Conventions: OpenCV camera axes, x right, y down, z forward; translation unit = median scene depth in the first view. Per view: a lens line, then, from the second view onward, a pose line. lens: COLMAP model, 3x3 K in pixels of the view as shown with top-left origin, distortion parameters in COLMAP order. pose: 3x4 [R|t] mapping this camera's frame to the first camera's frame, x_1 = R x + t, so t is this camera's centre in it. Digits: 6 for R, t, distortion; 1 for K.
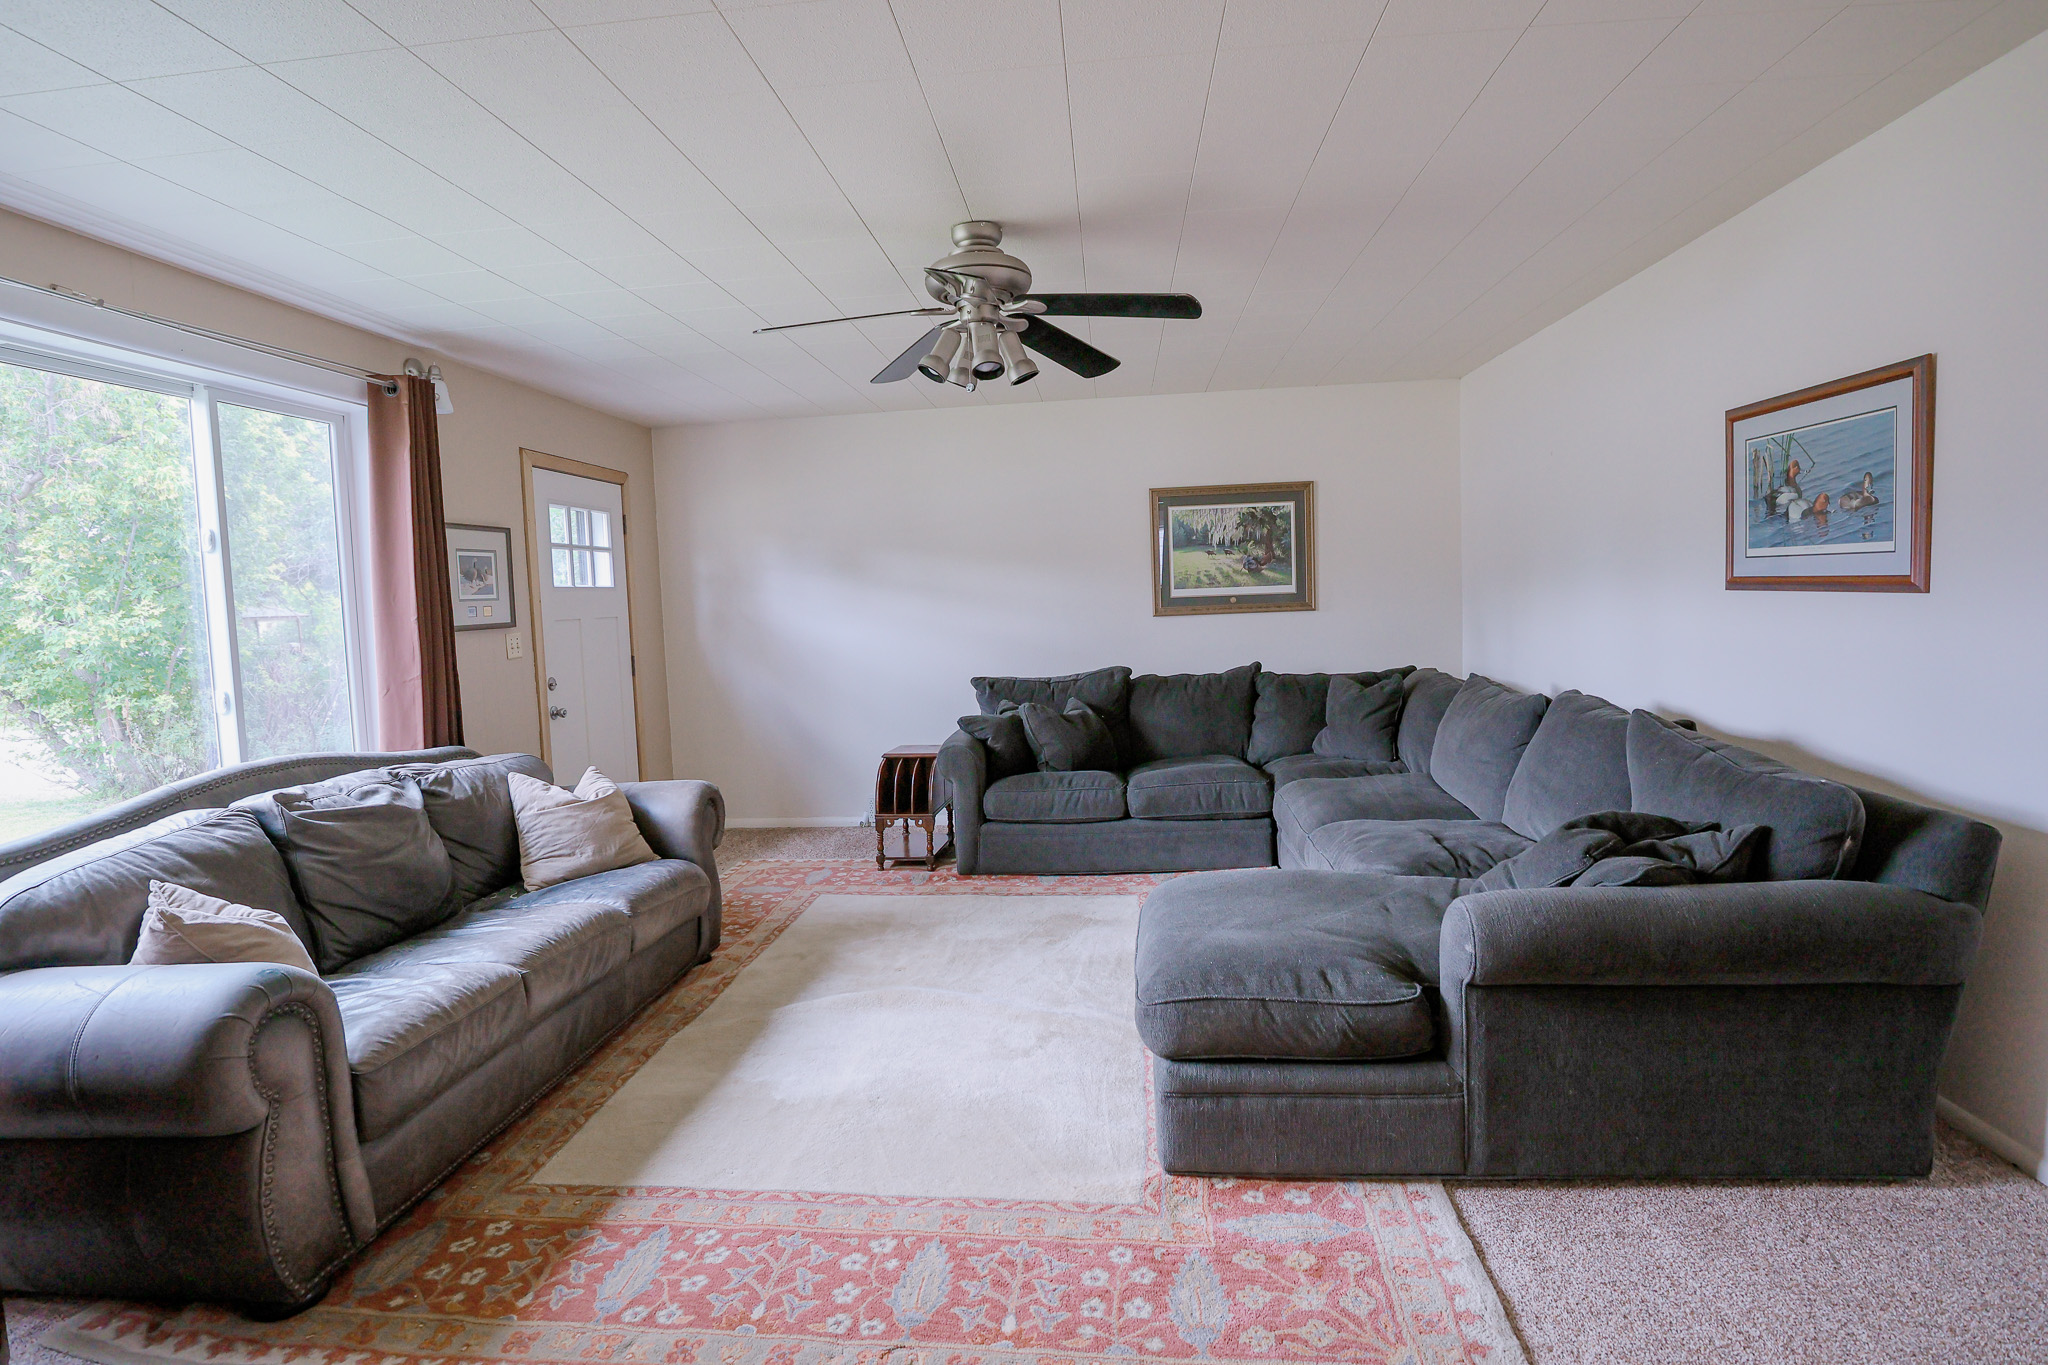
lens RADIAL K [[1039.2, 0, 1021.3], [0, 1039.2, 674.5], [0, 0, 1]] dist [0.000464, 0.000035]
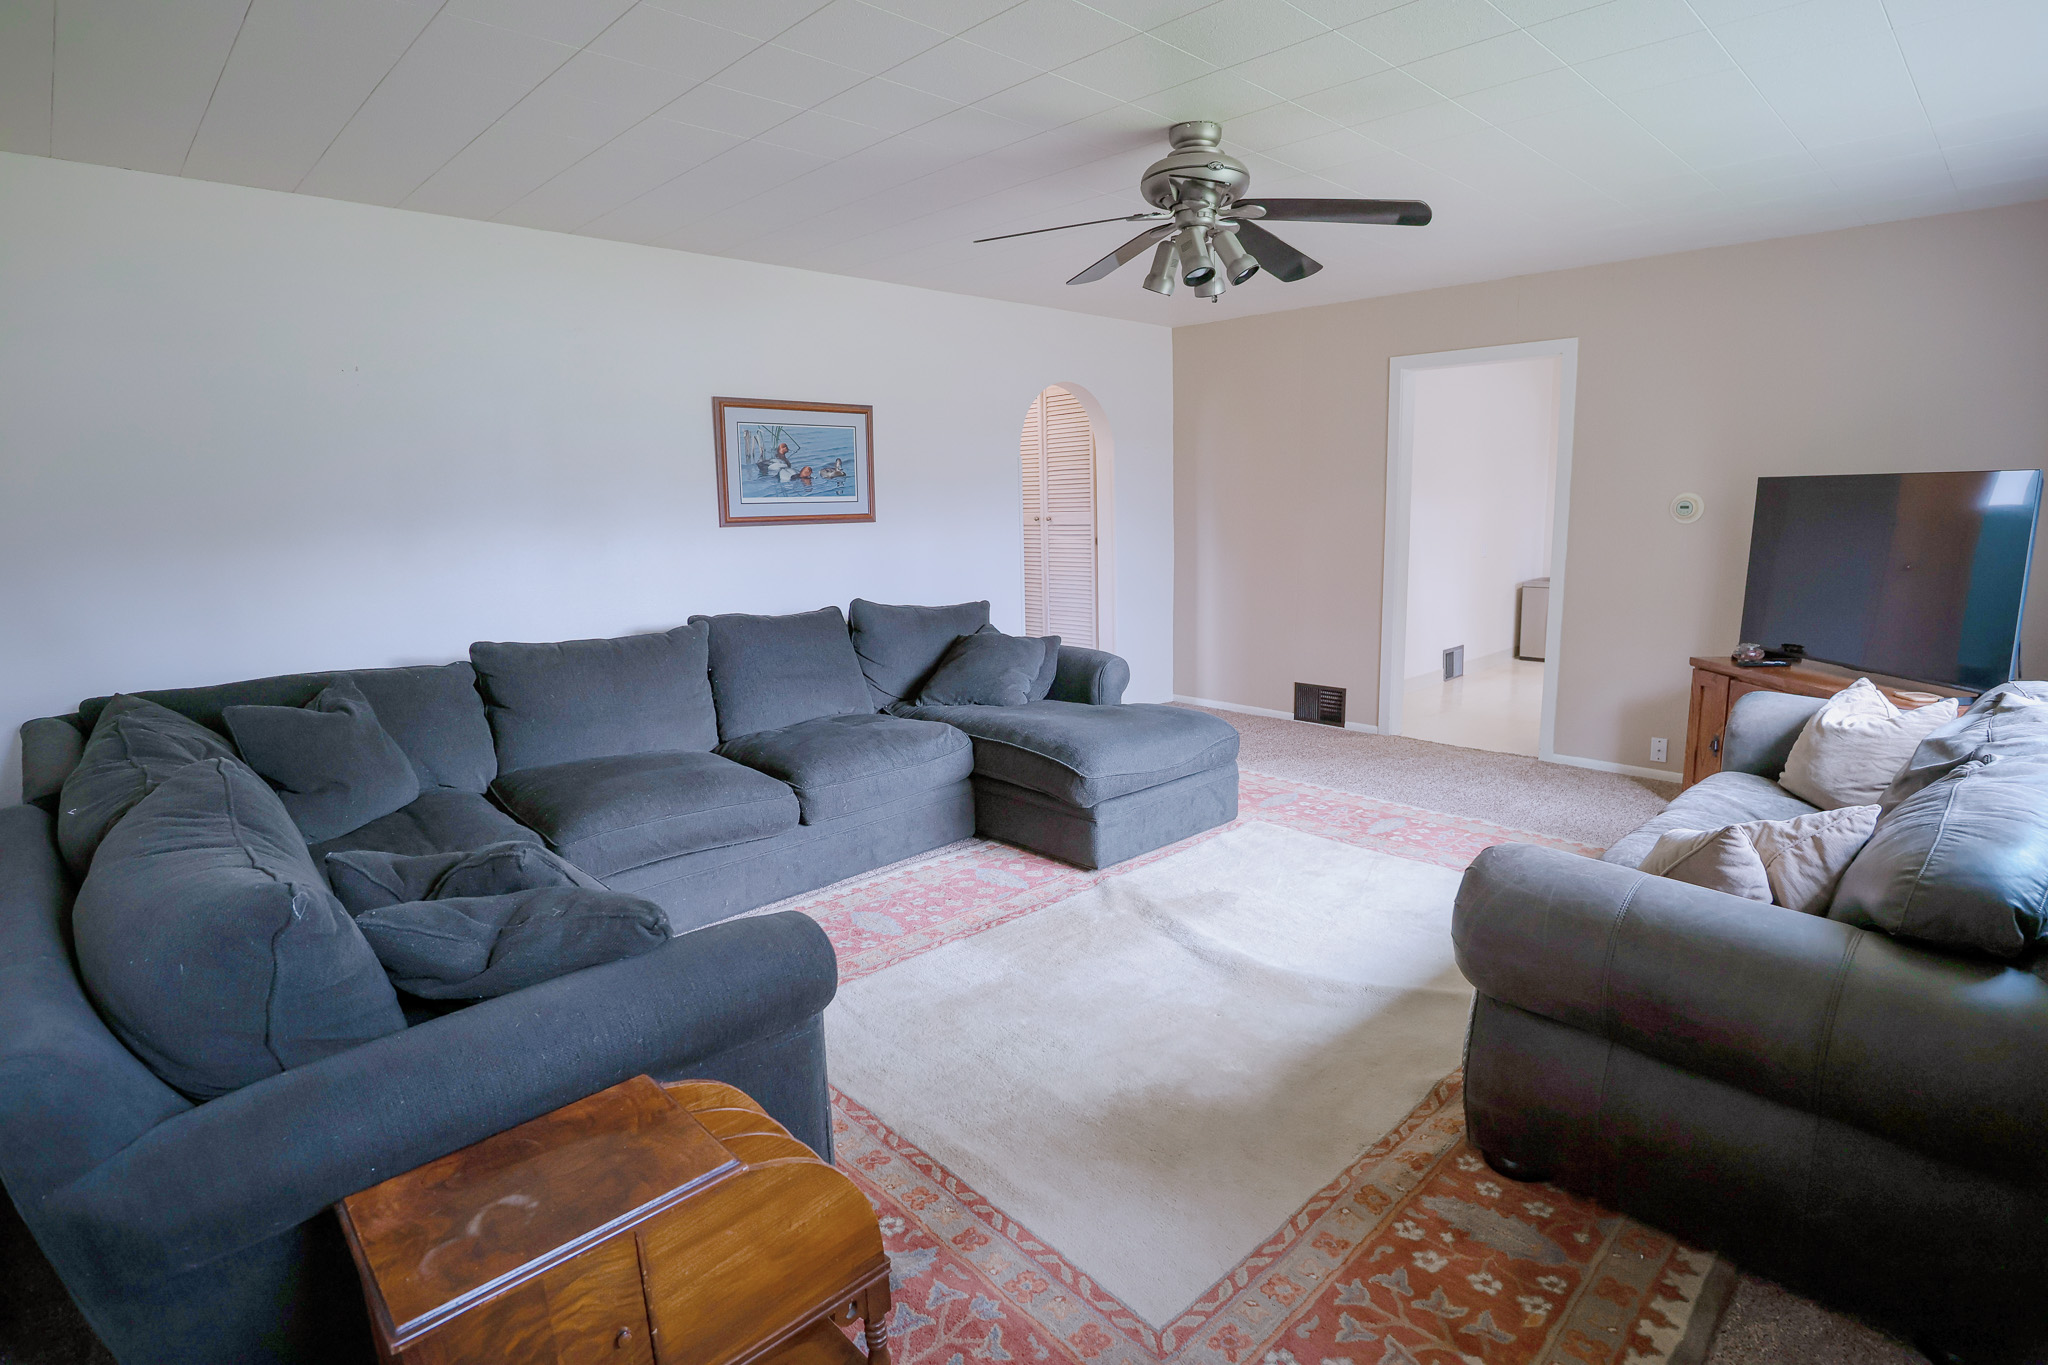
lens RADIAL K [[1039.2, 0, 1021.2], [0, 1039.2, 677.3], [0, 0, 1]] dist [0.000464, 0.000035]
pose [[-0.749457, -0.061725, 0.659169, -0.647450], [0.101953, 0.973008, 0.207031, -0.155292], [-0.654155, 0.222365, -0.722935, 2.092124]]
